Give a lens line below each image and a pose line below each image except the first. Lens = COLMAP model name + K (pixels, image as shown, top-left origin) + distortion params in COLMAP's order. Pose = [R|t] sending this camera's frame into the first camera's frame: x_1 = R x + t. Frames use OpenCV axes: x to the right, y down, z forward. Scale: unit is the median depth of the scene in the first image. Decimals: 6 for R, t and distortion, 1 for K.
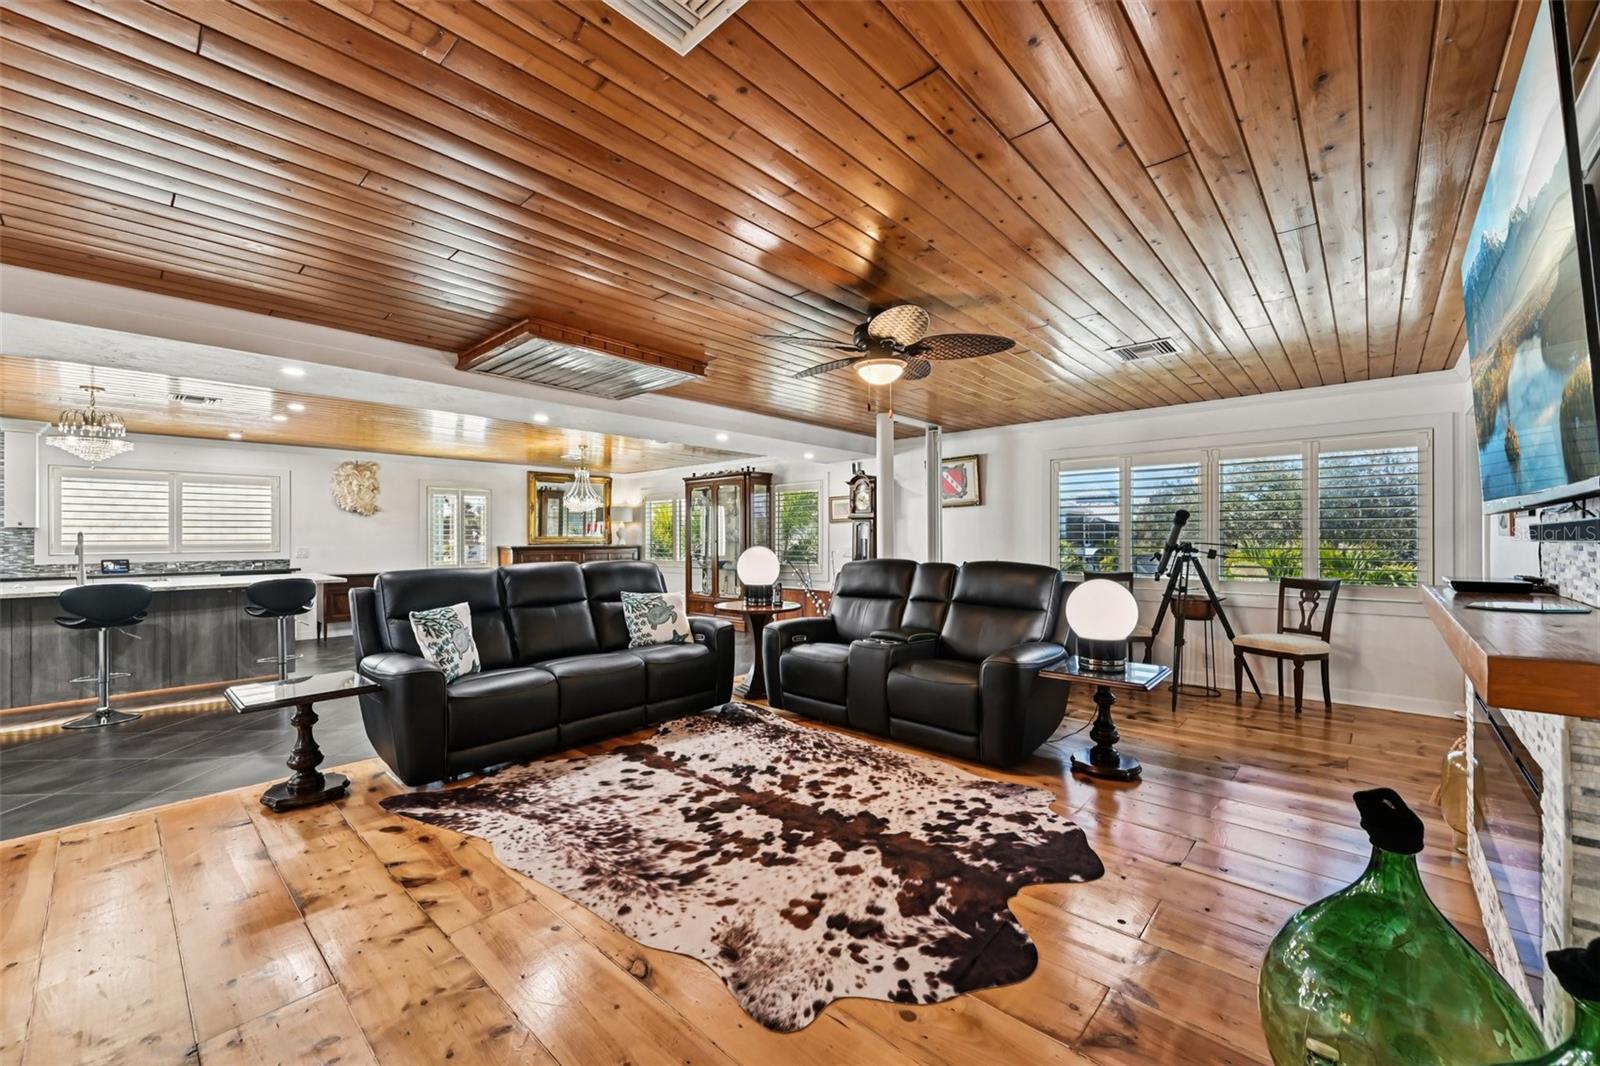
lens RADIAL K [[630.8, 0, 800.6], [0, 630.8, 536.4], [0, 0, 1]] dist [-0.000441, 0.000046]
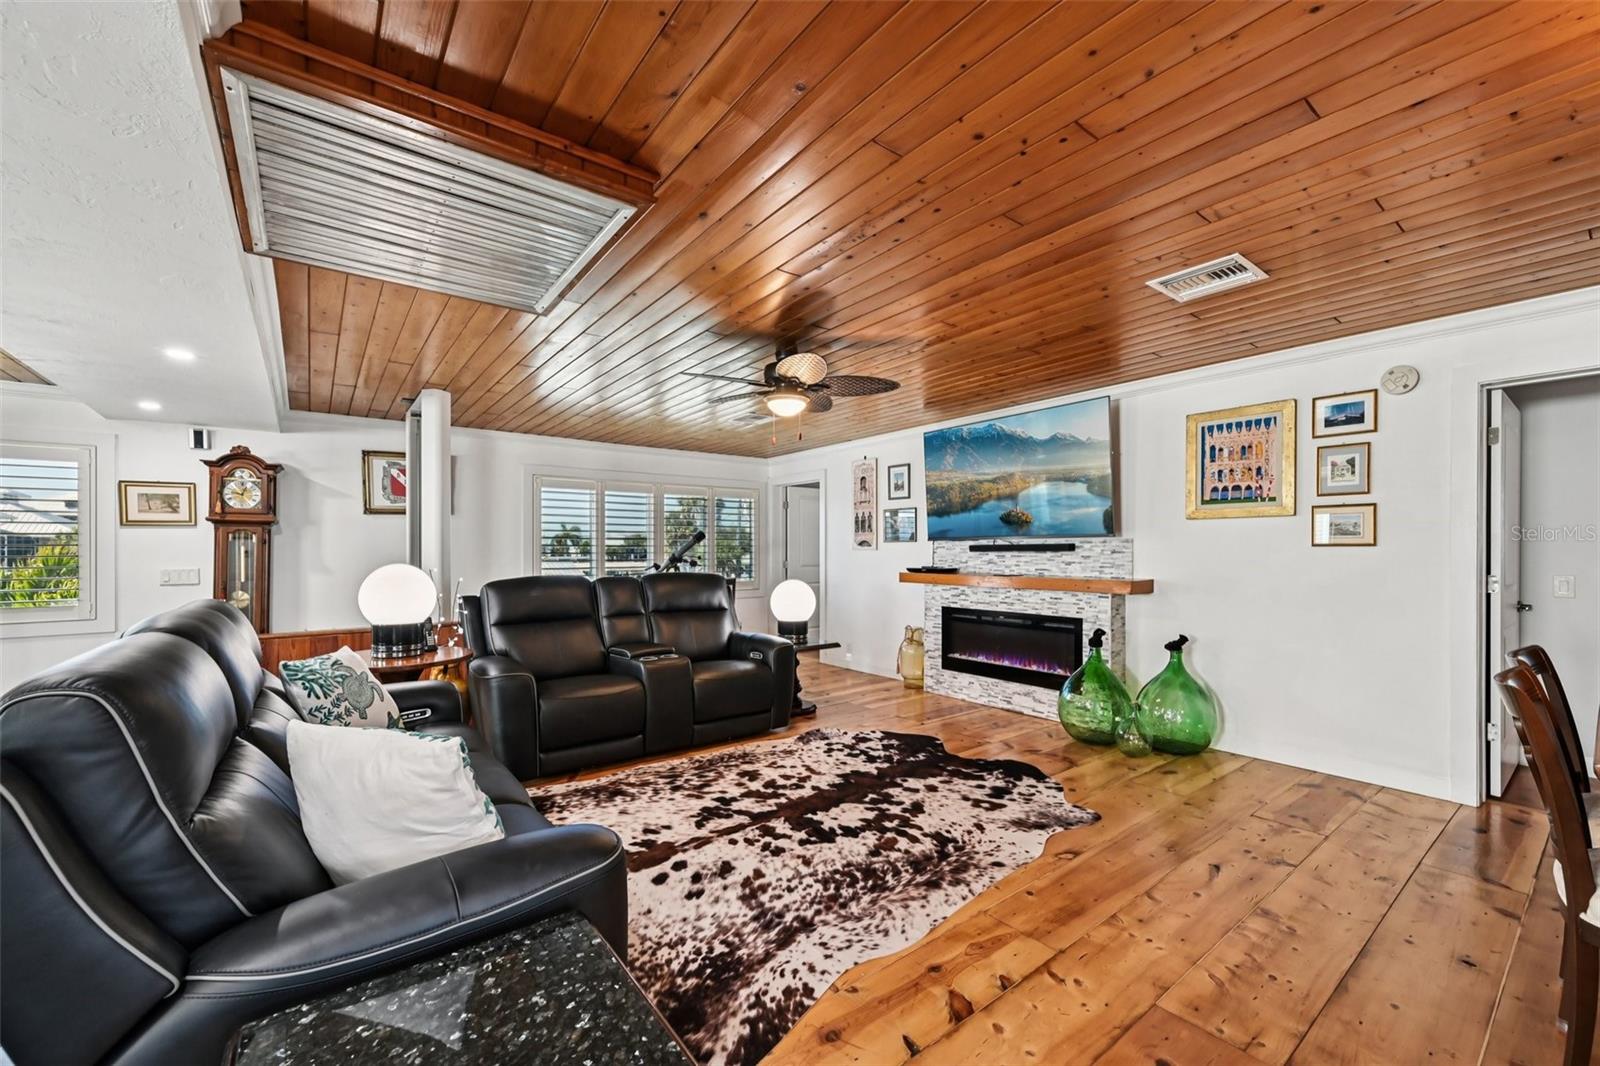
lens RADIAL K [[639.5, 0, 804.0], [0, 639.5, 546.3], [0, 0, 1]] dist [-0.000069, 0.000075]
pose [[0.175687, 0.009954, 0.984396, -1.101155], [0.000147, 0.999949, -0.010137, 0.007289], [-0.984446, 0.001925, 0.175677, 0.825976]]
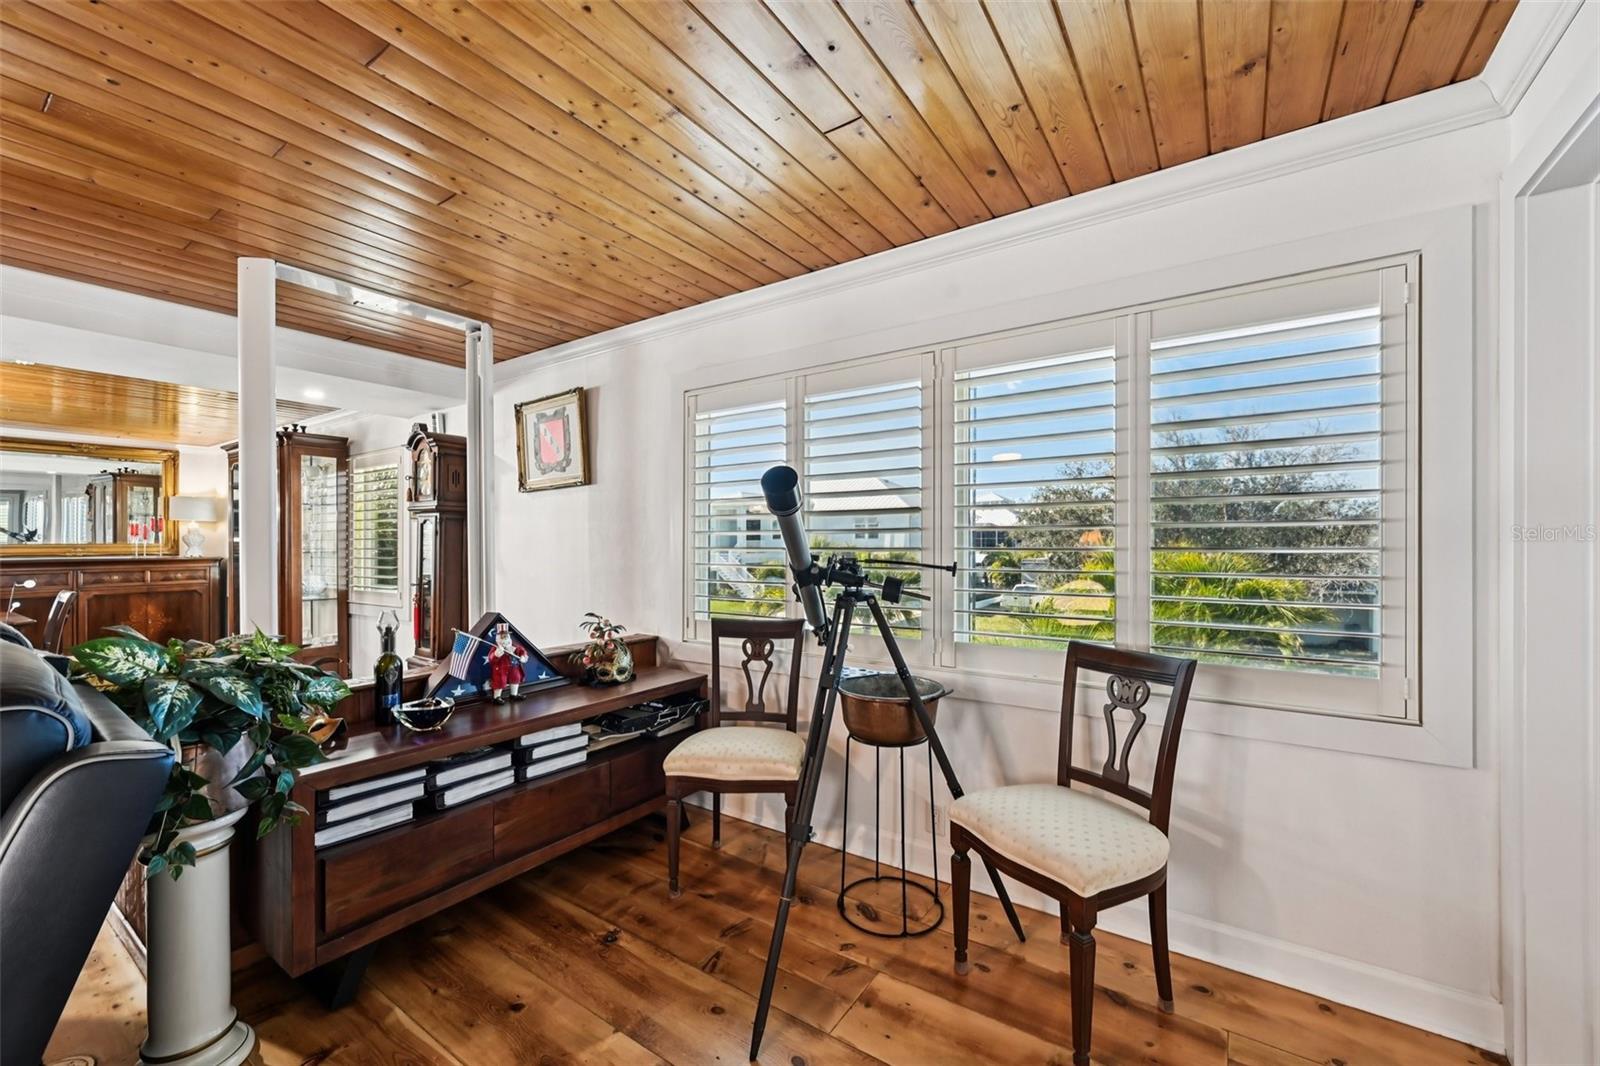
lens RADIAL K [[639.5, 0, 804.0], [0, 639.5, 546.3], [0, 0, 1]] dist [-0.000069, 0.000075]
pose [[0.990012, -0.002900, 0.140951, 0.869801], [0.001844, 0.999969, 0.007625, -0.002759], [-0.140969, -0.007289, 0.989987, 0.998861]]
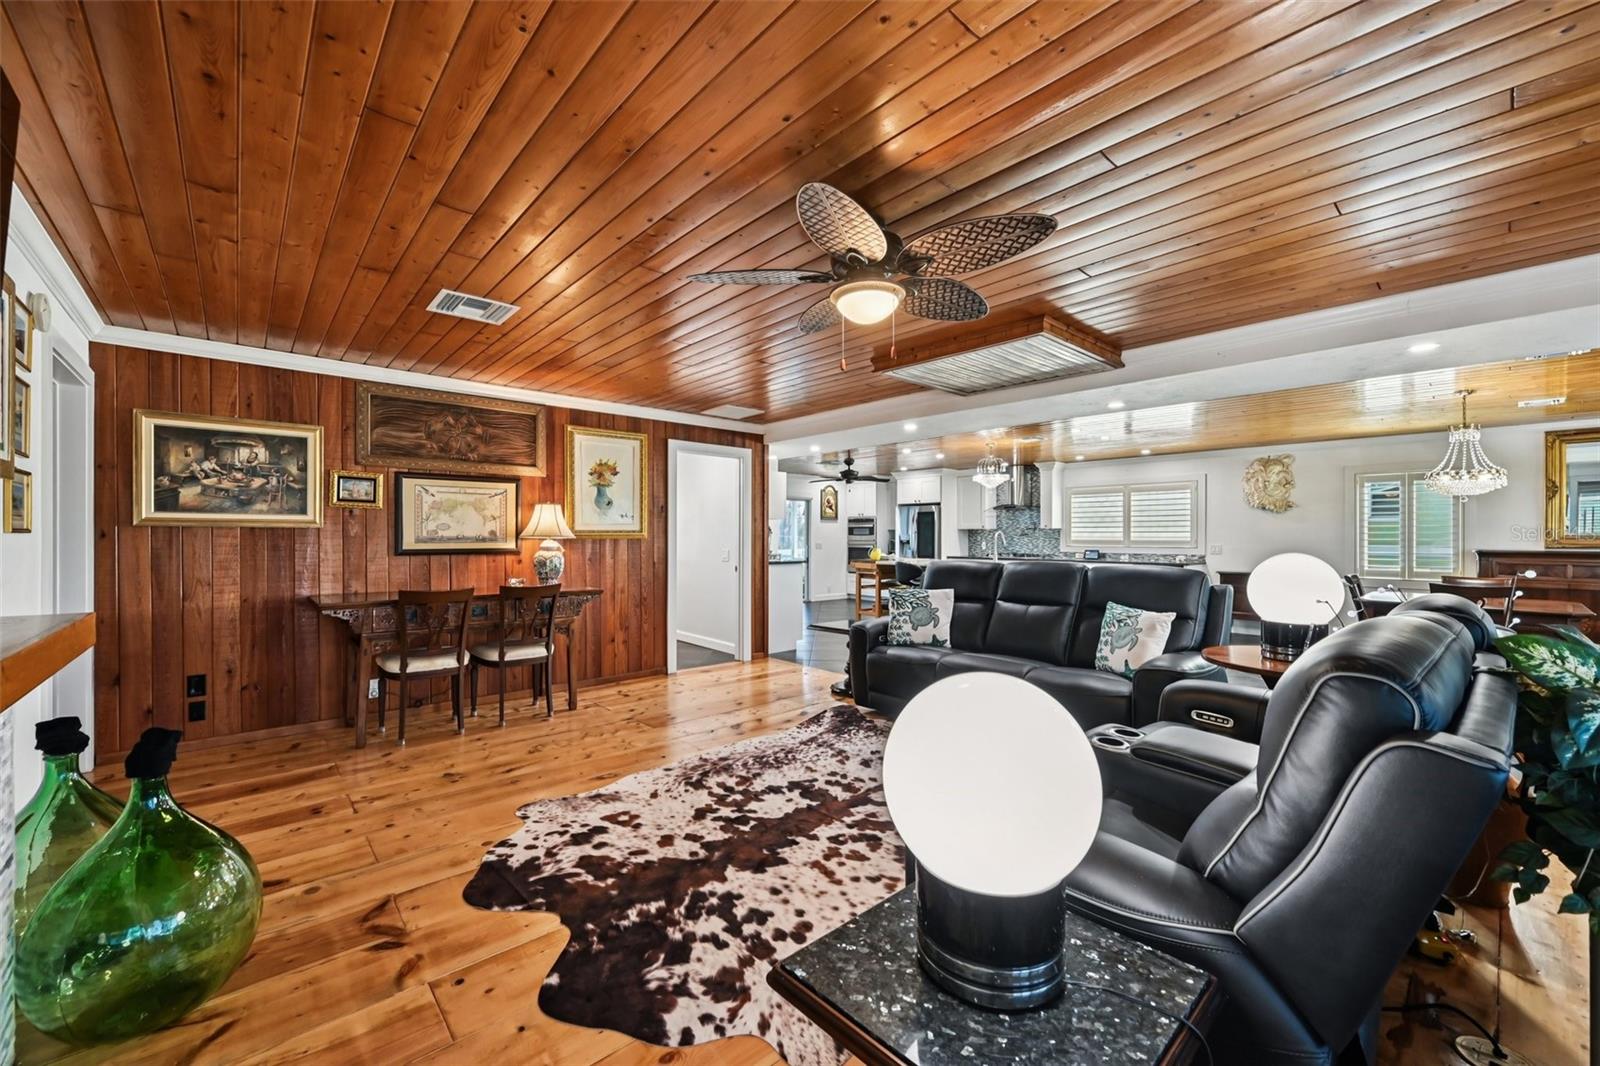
lens RADIAL K [[630.8, 0, 800.6], [0, 630.8, 536.4], [0, 0, 1]] dist [-0.000441, 0.000046]
pose [[-0.103167, 0.004099, -0.994656, 0.916175], [-0.000200, 0.999991, 0.004142, -0.002626], [0.994664, 0.000626, -0.103165, 1.080306]]
